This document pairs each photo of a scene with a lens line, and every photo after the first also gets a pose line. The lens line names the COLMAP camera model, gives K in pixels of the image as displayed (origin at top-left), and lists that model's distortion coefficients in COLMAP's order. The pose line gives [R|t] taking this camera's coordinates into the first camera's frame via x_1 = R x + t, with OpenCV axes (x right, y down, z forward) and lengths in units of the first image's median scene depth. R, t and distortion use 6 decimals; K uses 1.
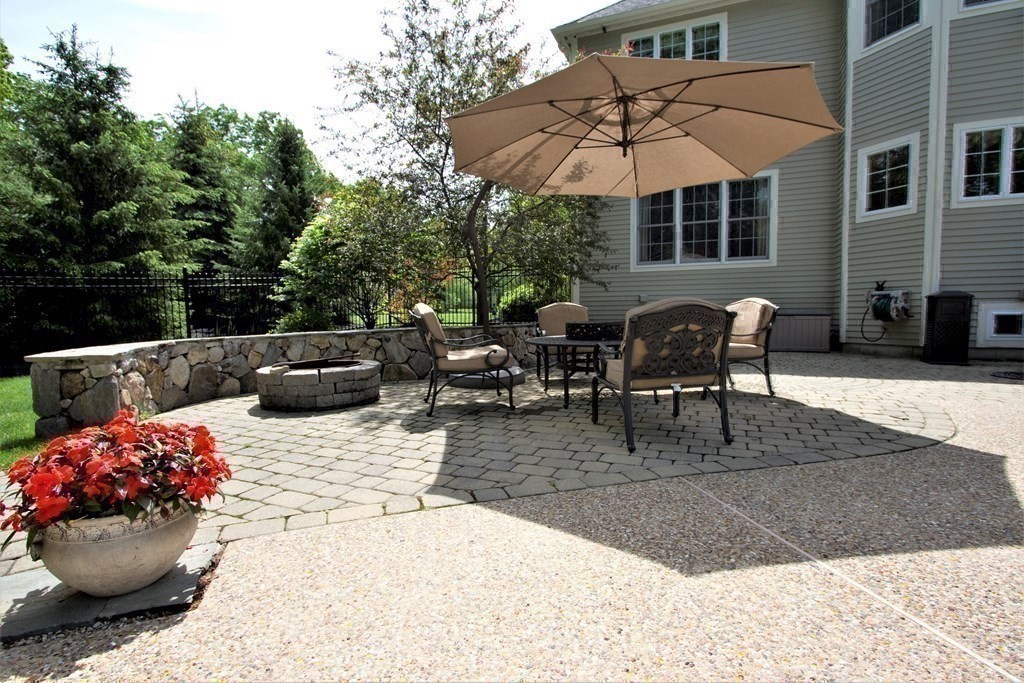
lens RADIAL K [[481.5, 0, 511.4], [0, 481.5, 342.5], [0, 0, 1]] dist [0.002271, 0.000216]
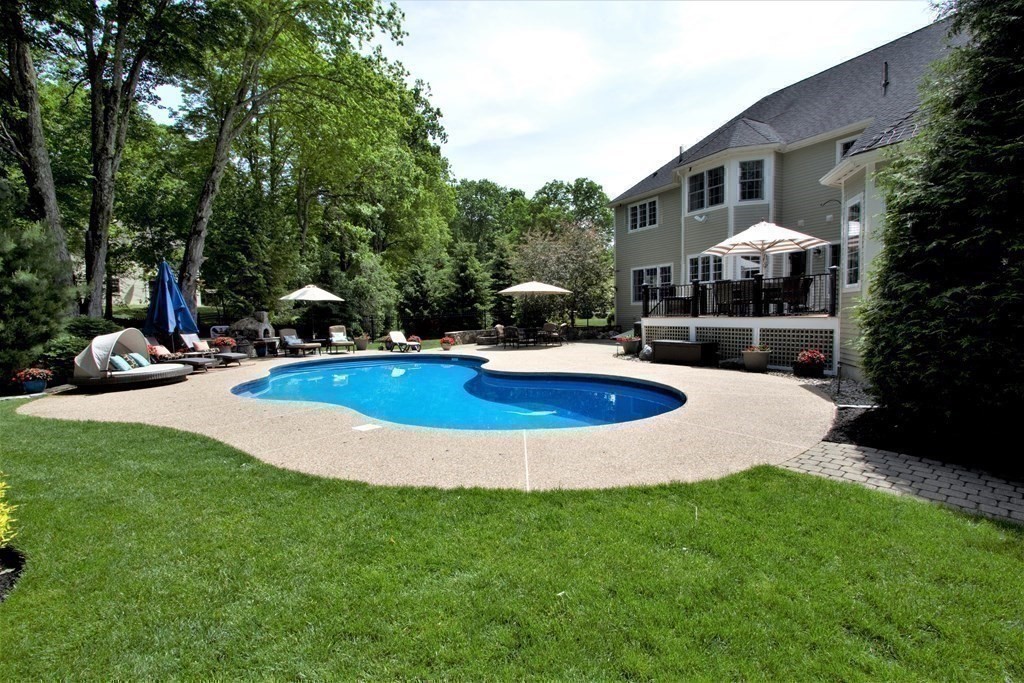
lens RADIAL K [[481.5, 0, 512.3], [0, 481.5, 339.5], [0, 0, 1]] dist [0.002271, 0.000216]
pose [[0.767861, 0.026961, -0.640049, 1.418819], [-0.026844, 0.999591, 0.009901, 0.011741], [0.640054, 0.009579, 0.768270, -1.251277]]
